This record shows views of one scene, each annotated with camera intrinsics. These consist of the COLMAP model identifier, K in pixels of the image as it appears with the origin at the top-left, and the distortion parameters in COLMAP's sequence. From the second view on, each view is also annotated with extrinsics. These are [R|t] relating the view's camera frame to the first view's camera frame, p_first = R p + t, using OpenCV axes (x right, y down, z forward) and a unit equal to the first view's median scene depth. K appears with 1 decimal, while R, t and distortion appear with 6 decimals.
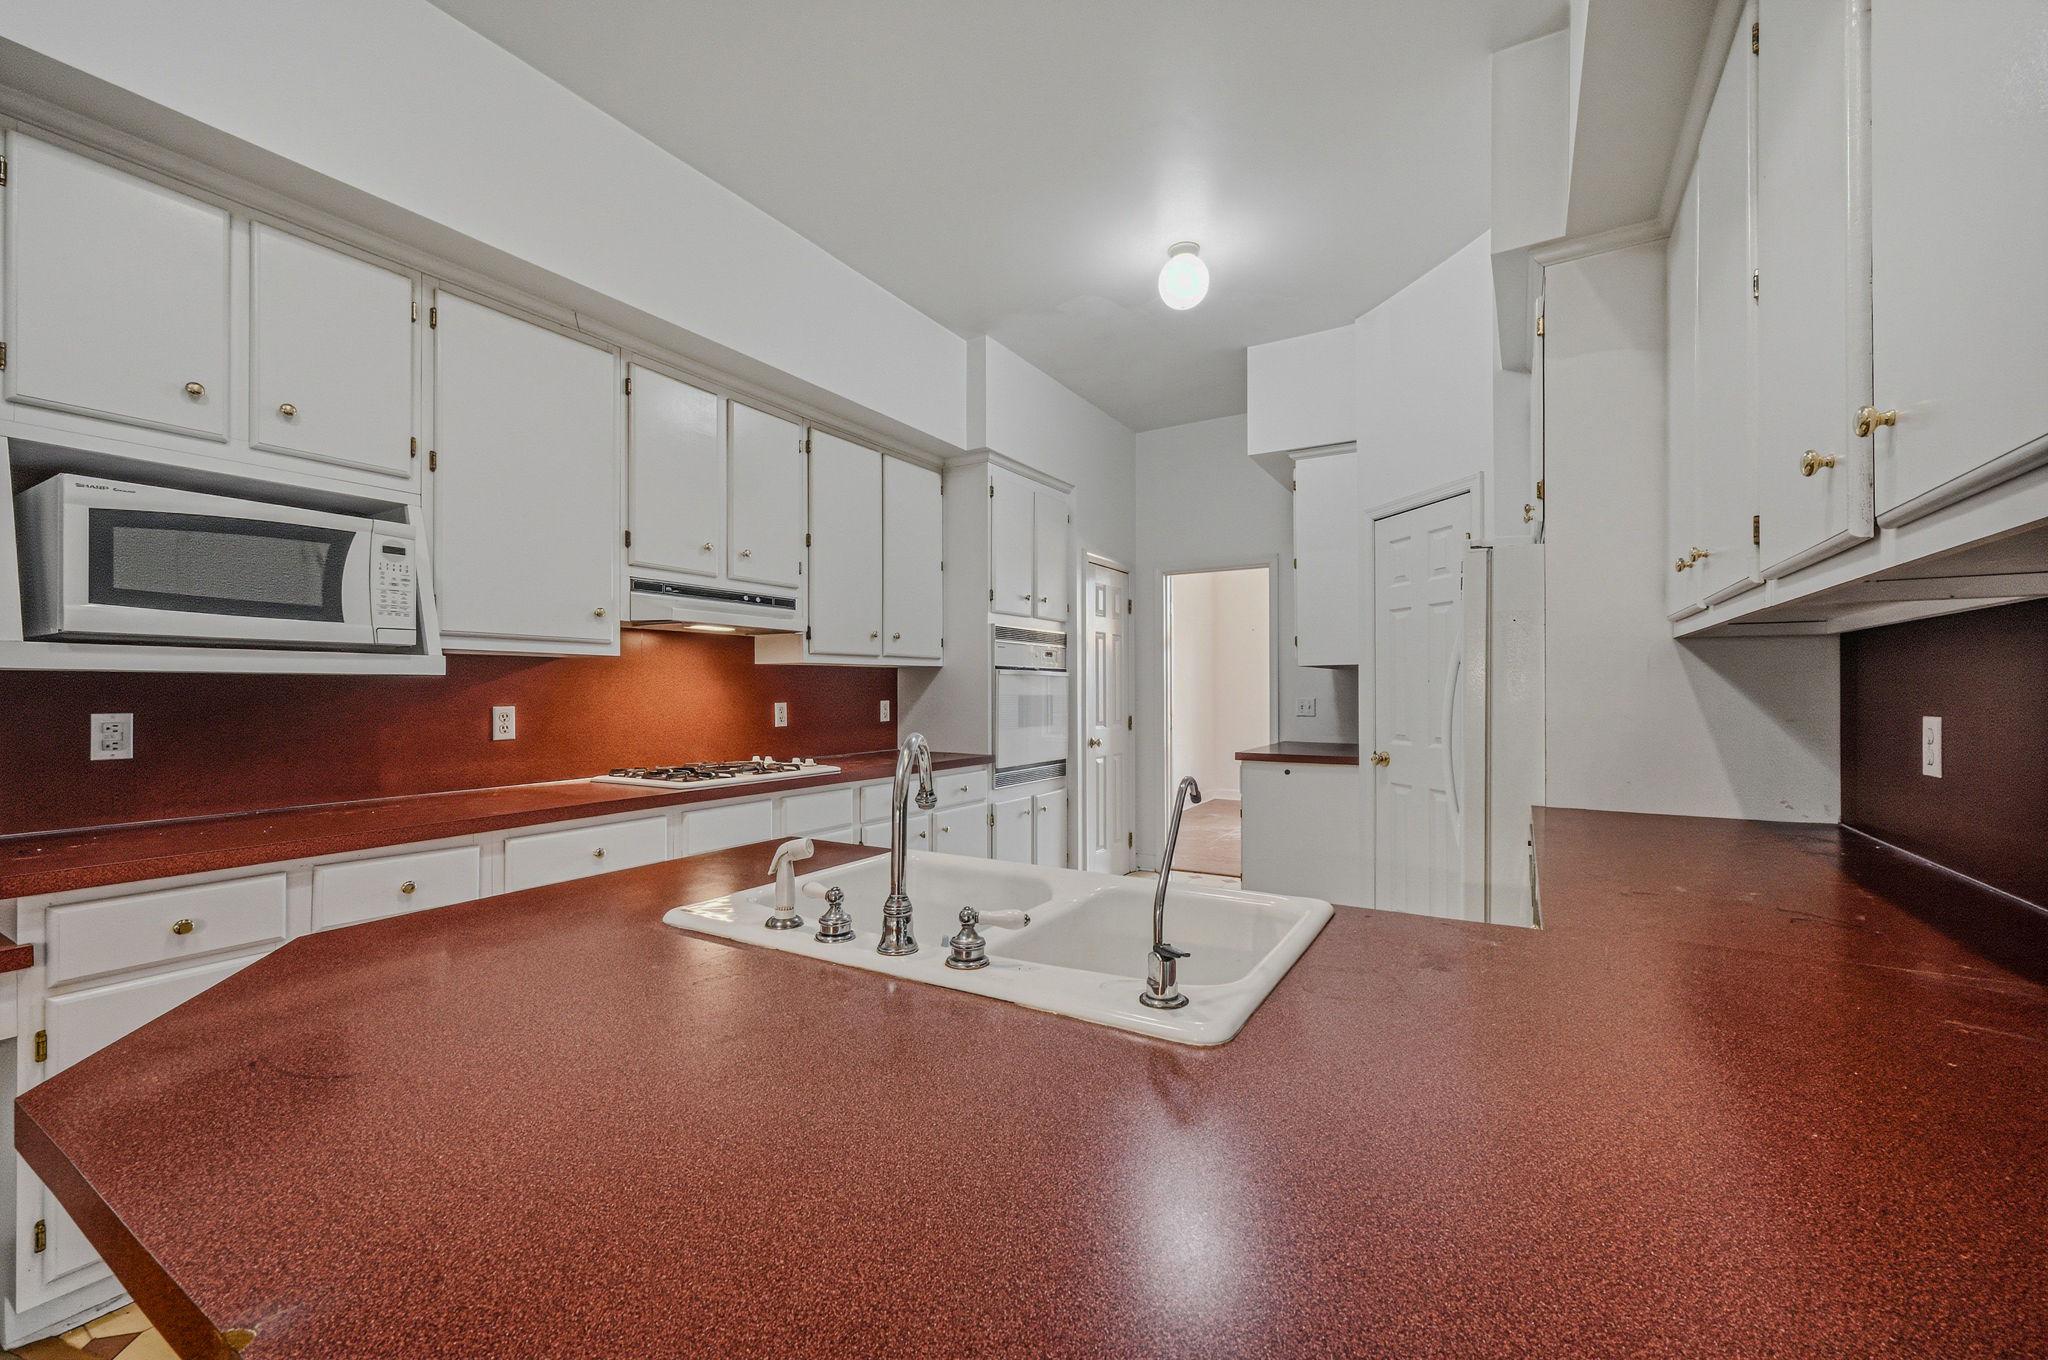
lens RADIAL K [[804.7, 0, 1034.5], [0, 804.7, 684.9], [0, 0, 1]] dist [-0.010217, -0.000068]
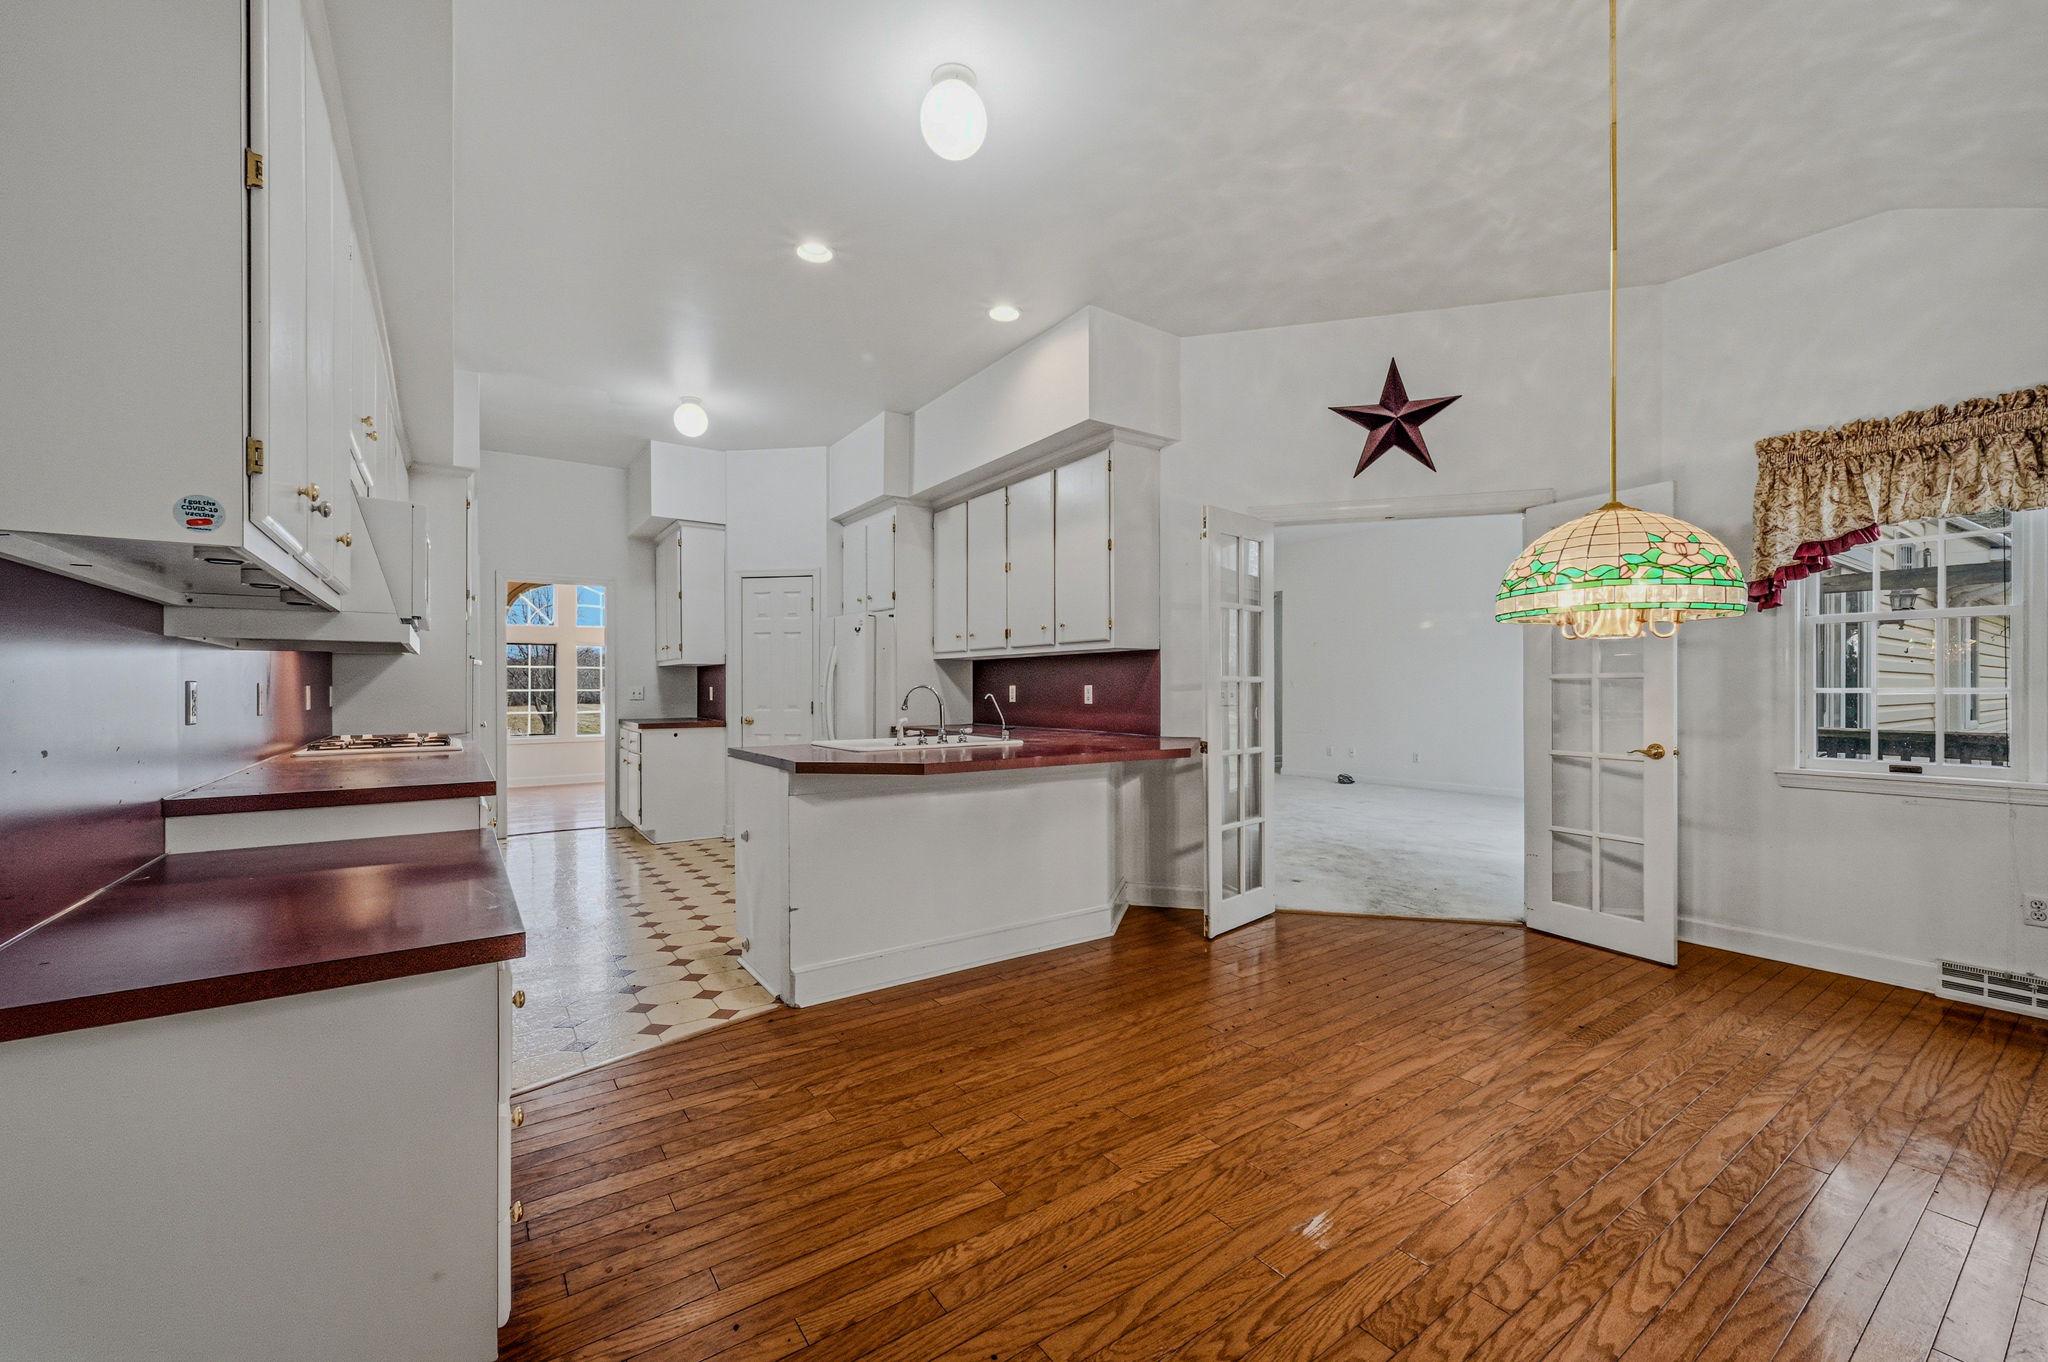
lens RADIAL K [[804.7, 0, 1032.5], [0, 804.7, 688.0], [0, 0, 1]] dist [-0.010217, -0.000068]
pose [[0.409971, 0.002336, 0.912096, -1.268651], [-0.004893, 0.999988, -0.000362, 0.030639], [-0.912086, -0.004314, 0.409977, -0.347026]]
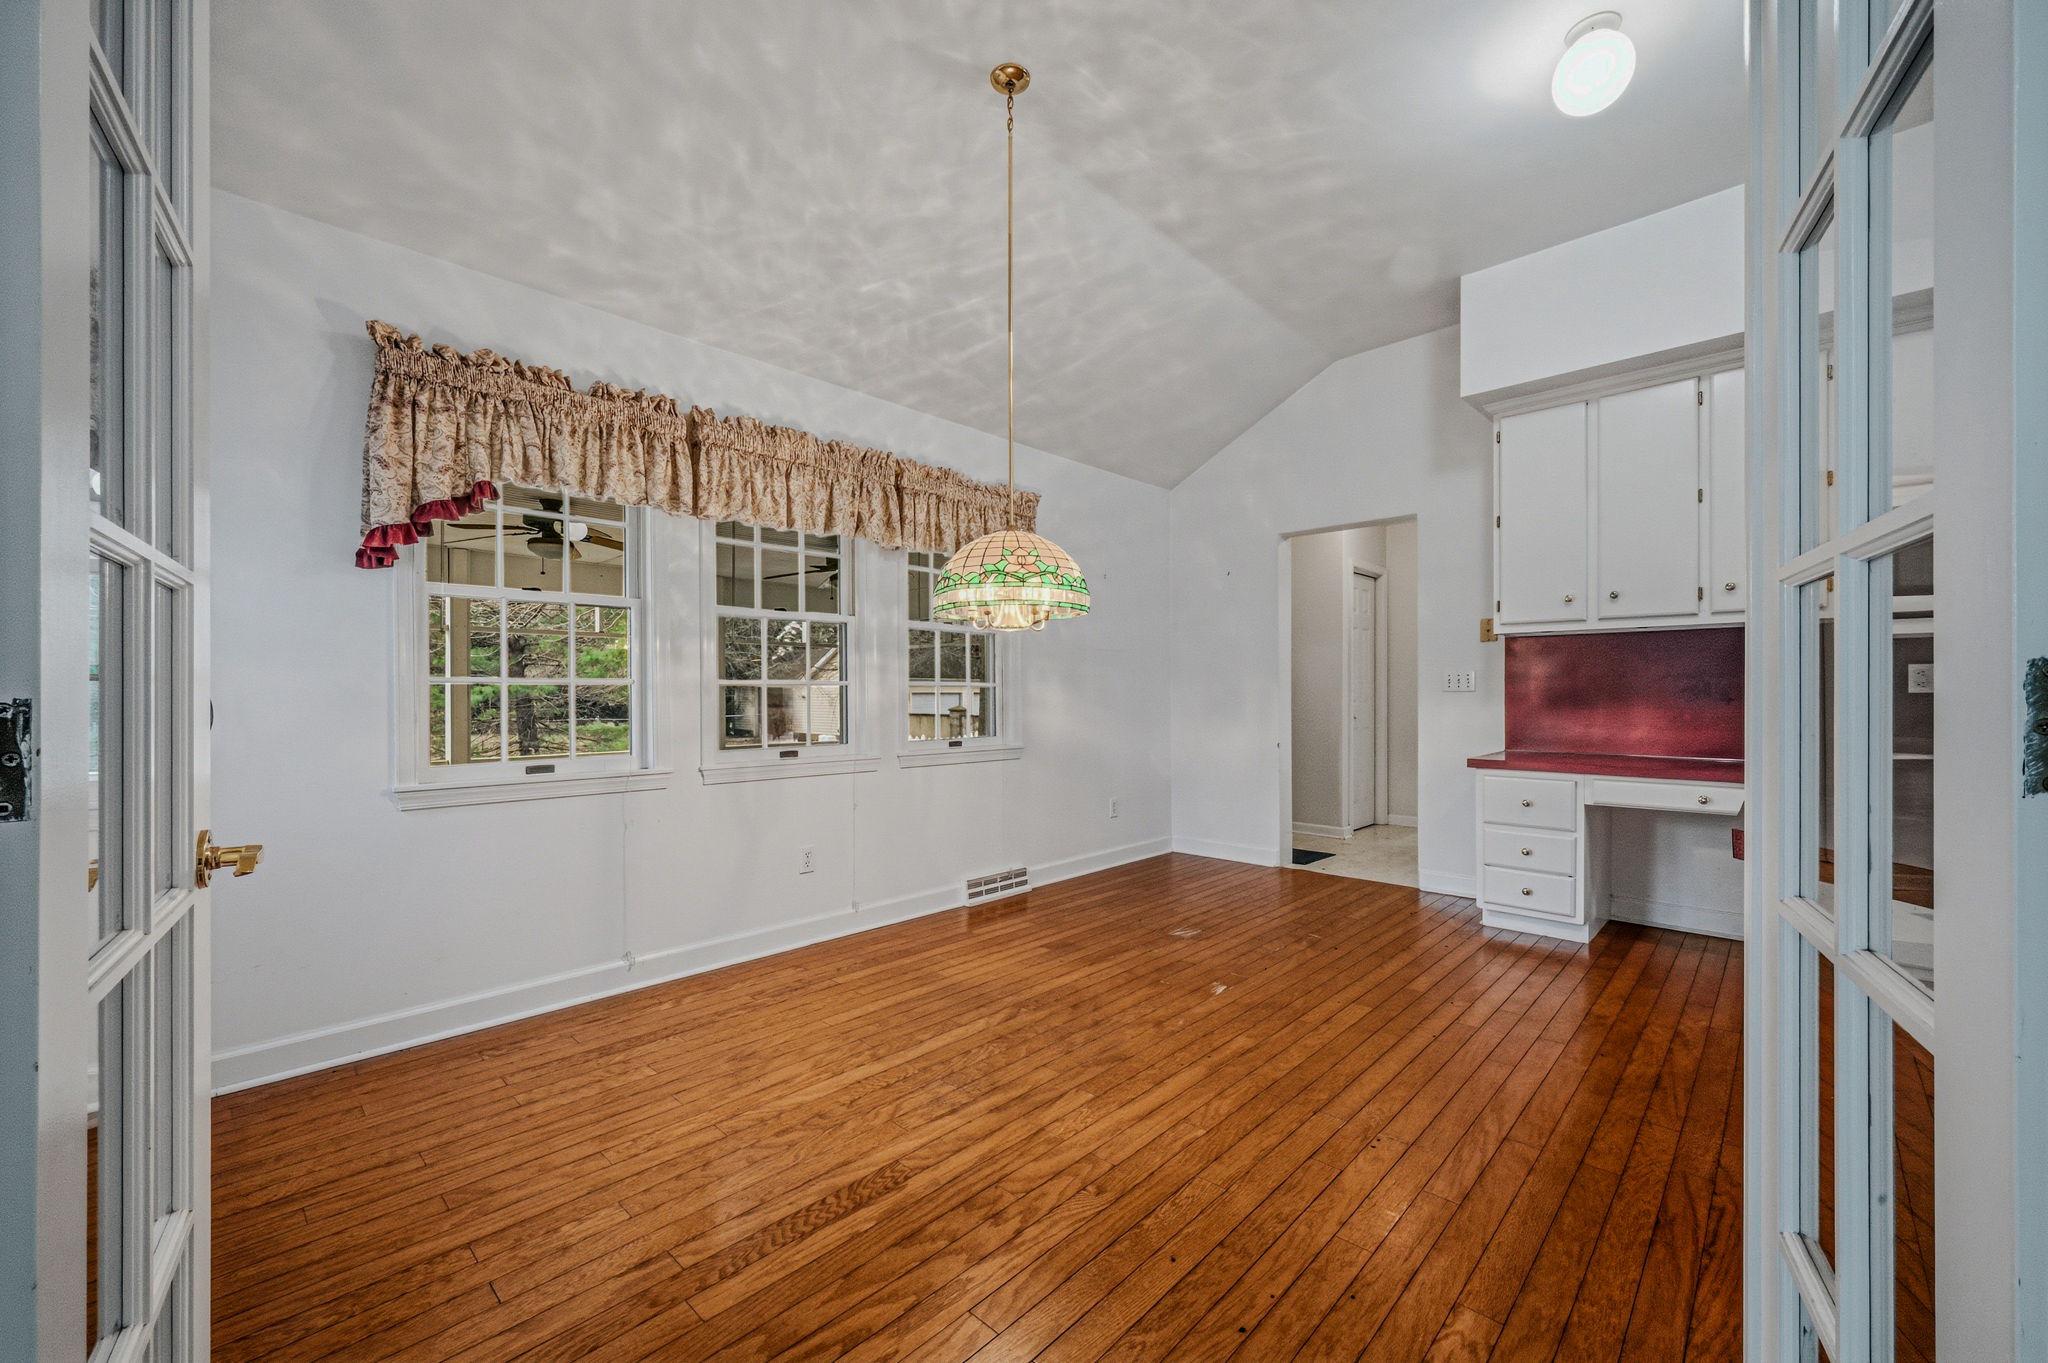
lens RADIAL K [[804.7, 0, 1015.3], [0, 804.7, 690.8], [0, 0, 1]] dist [-0.010217, -0.000068]
pose [[-0.238607, 0.003568, -0.971110, 3.103497], [0.012296, 0.999924, 0.000653, 0.082559], [0.971038, -0.011785, -0.238633, -0.226585]]
